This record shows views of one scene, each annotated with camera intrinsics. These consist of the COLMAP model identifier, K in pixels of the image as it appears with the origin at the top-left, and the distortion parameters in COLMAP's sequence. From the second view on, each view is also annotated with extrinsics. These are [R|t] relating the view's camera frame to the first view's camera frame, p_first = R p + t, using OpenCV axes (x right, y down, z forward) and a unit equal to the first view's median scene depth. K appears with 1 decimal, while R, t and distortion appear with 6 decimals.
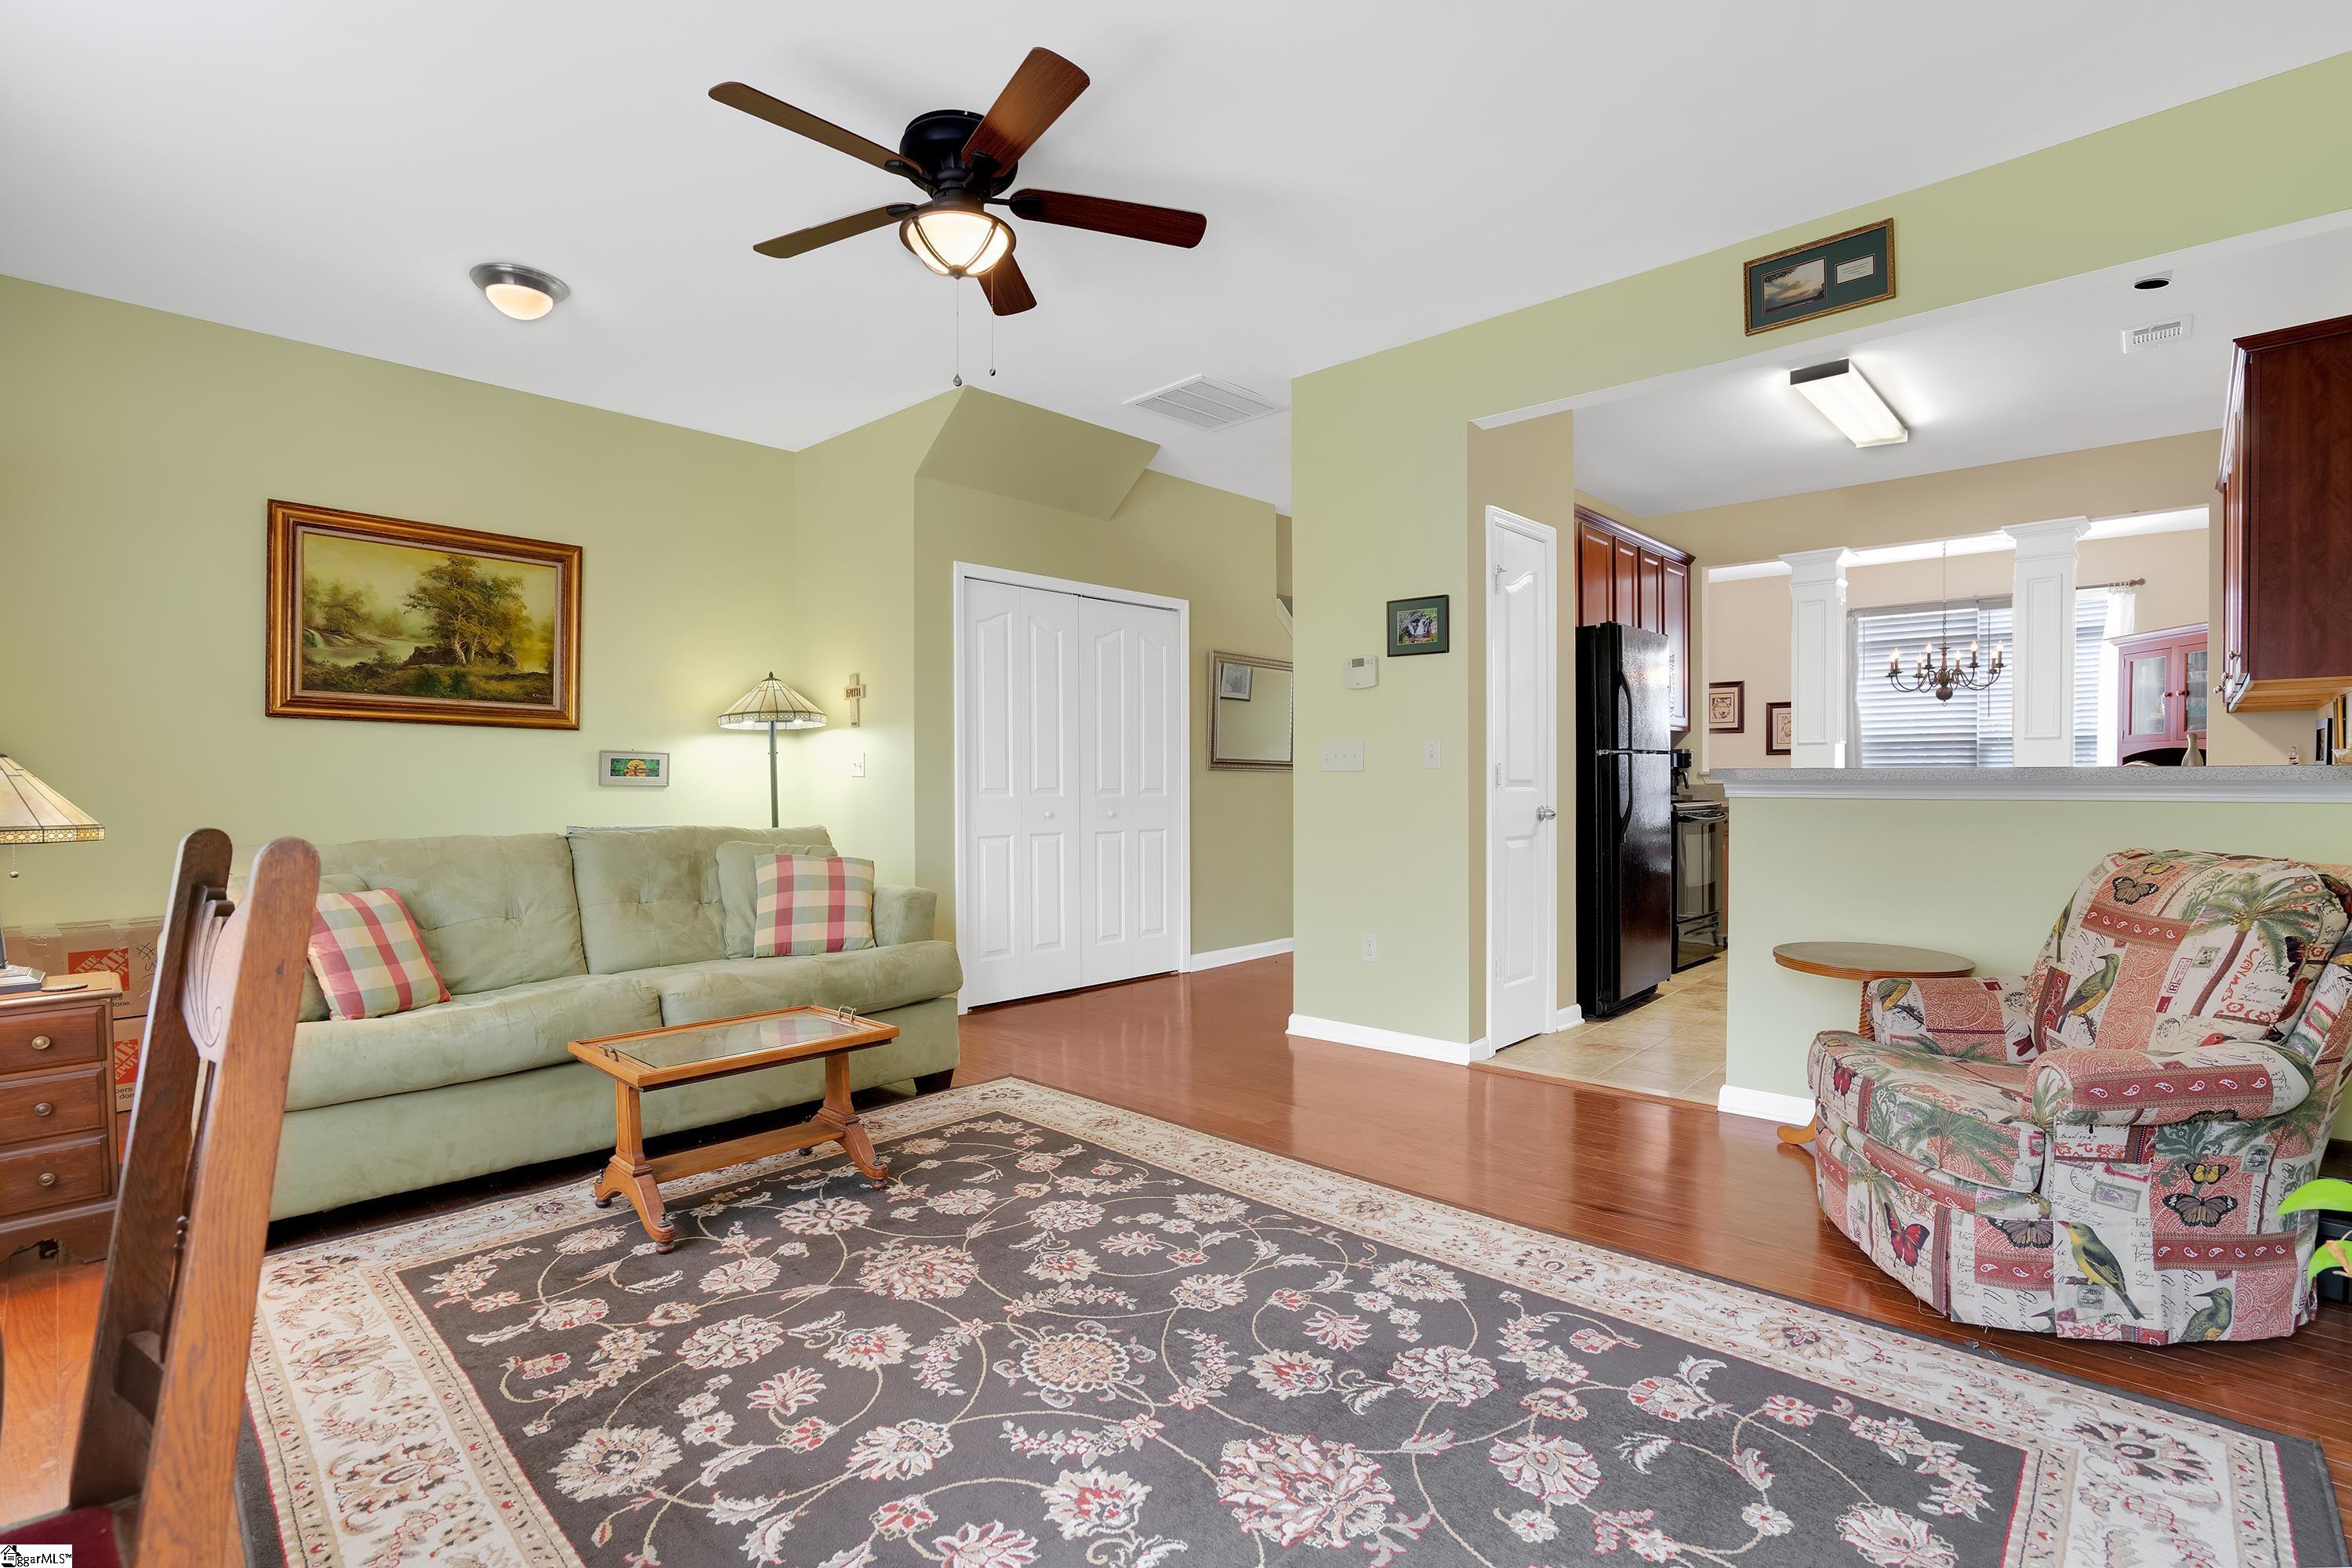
lens RADIAL K [[1108.0, 0, 1179.4], [0, 1108.0, 791.2], [0, 0, 1]] dist [-0.023950, 0.001576]
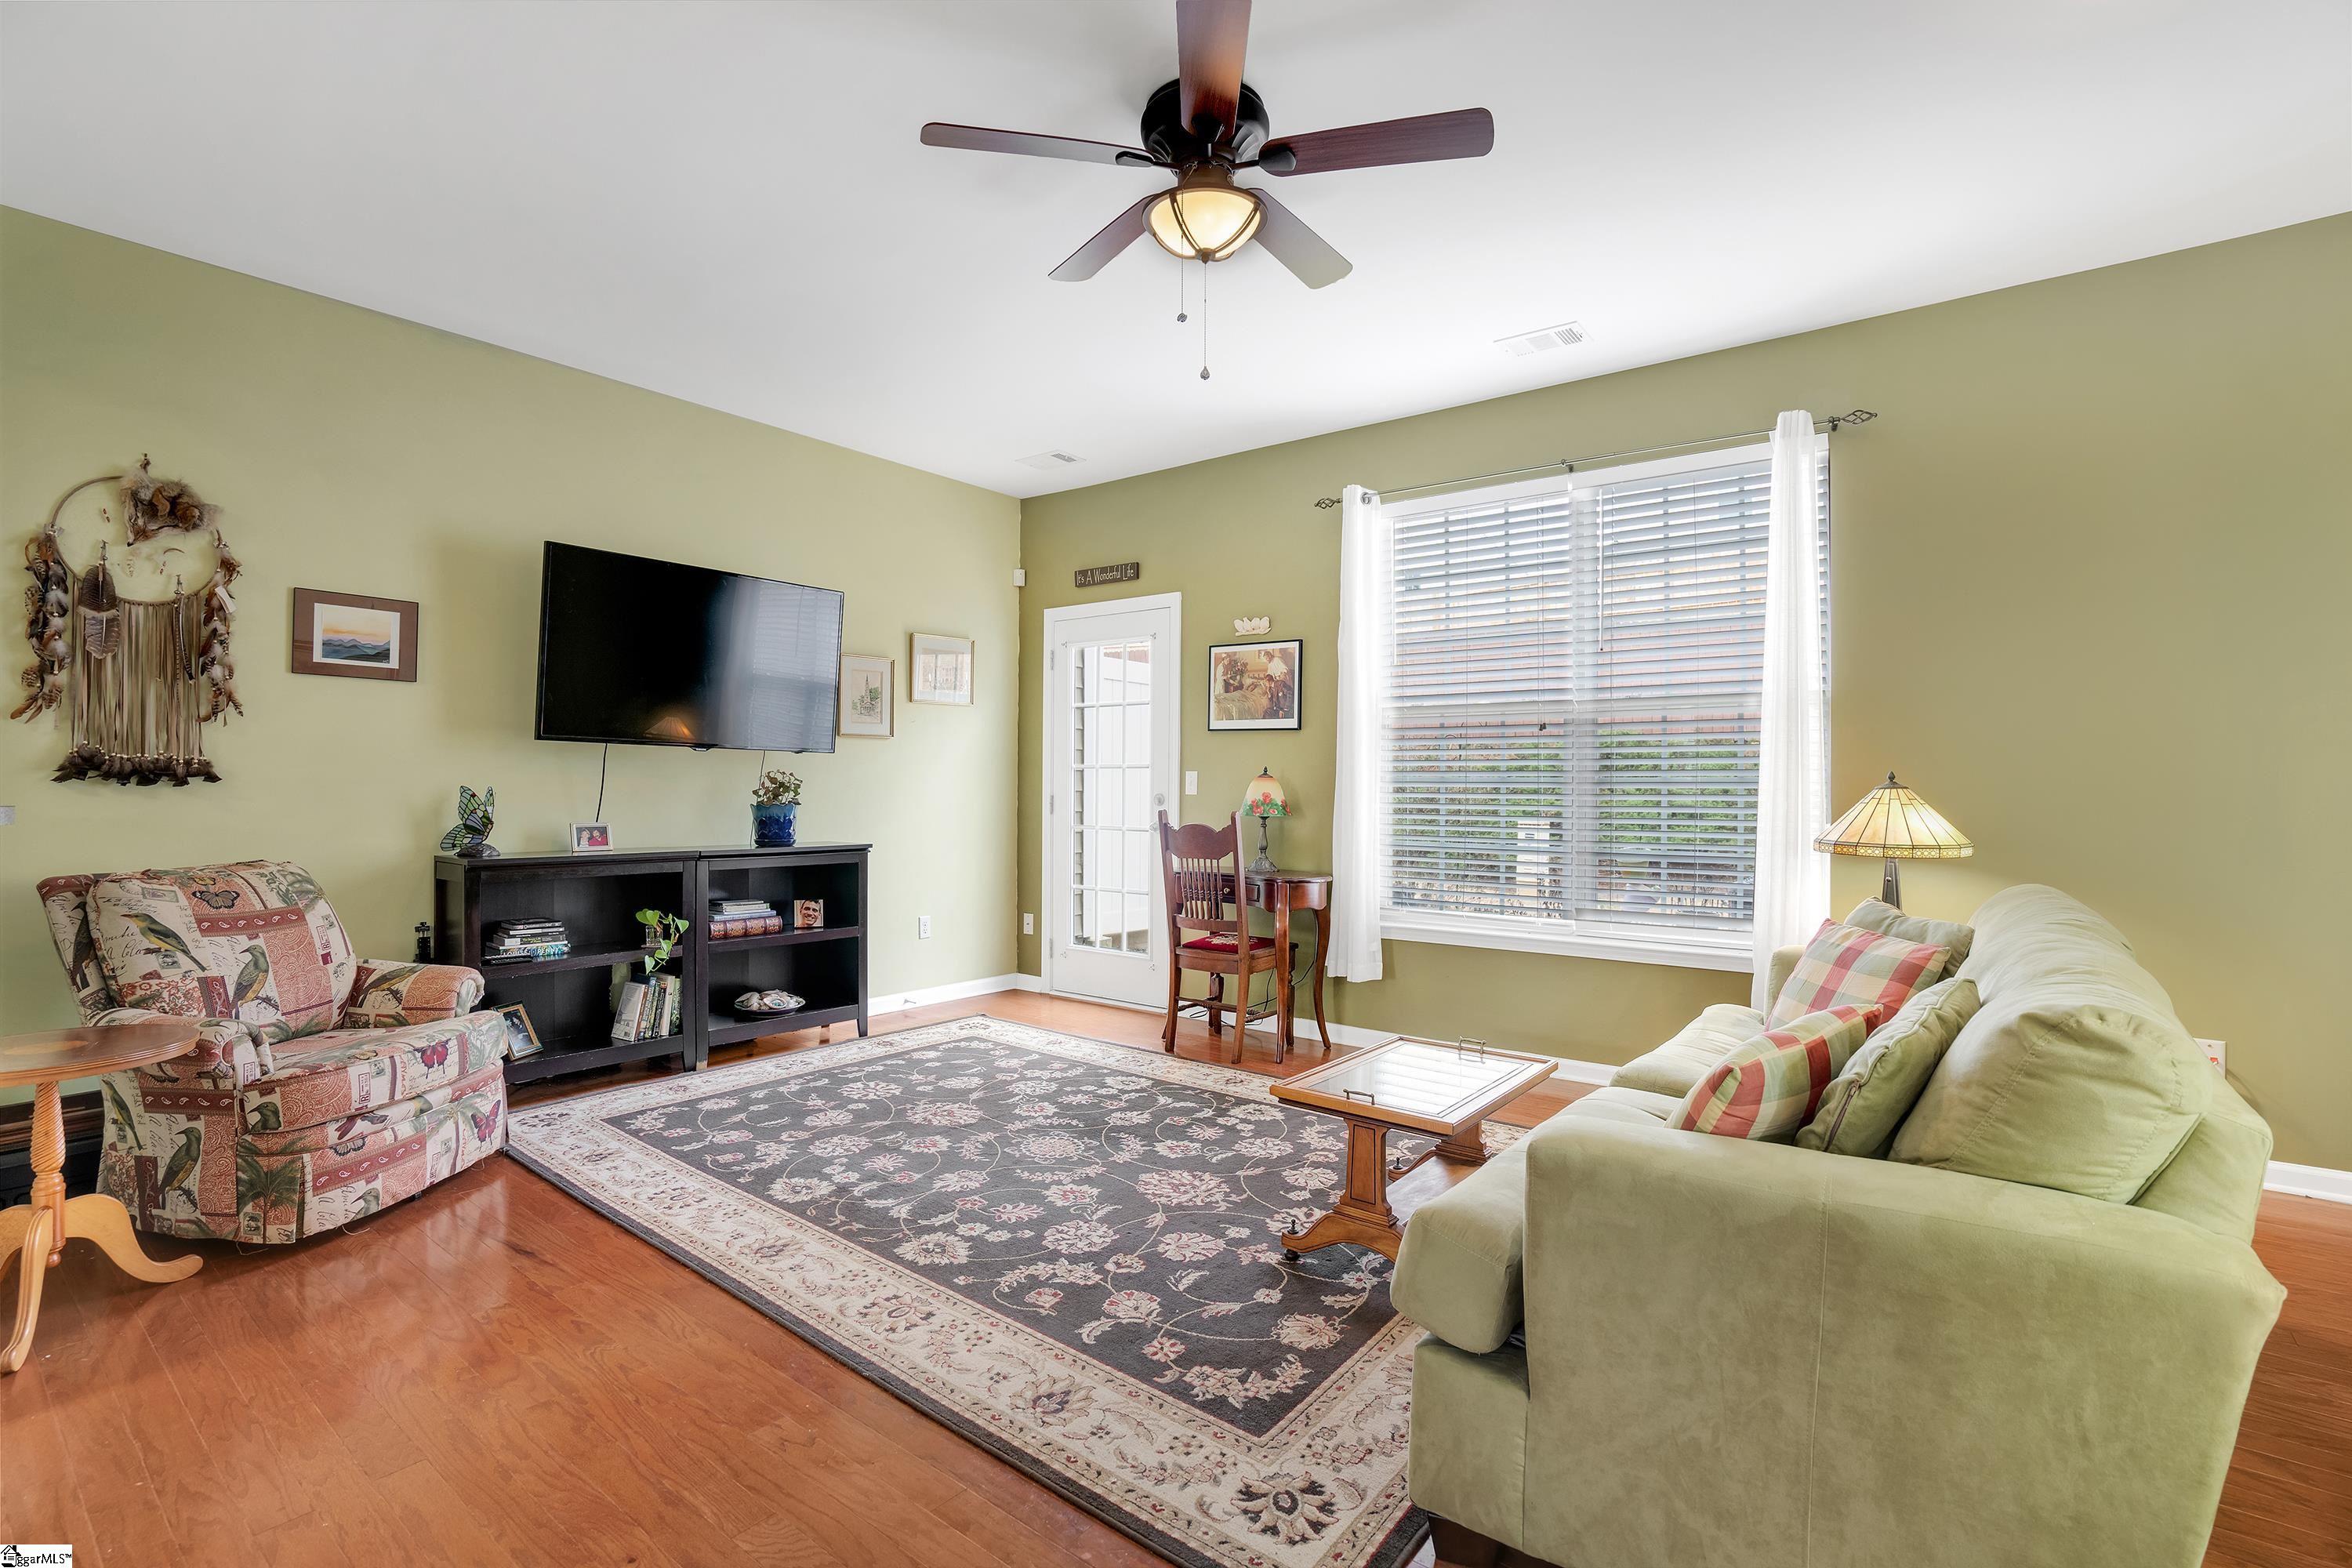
lens RADIAL K [[1108.0, 0, 1173.4], [0, 1108.0, 799.5], [0, 0, 1]] dist [-0.023950, 0.001576]
pose [[-0.996594, 0.003272, -0.082398, -0.109403], [0.001111, 0.999655, 0.026261, -0.050474], [0.082455, 0.026080, -0.996253, 2.082441]]
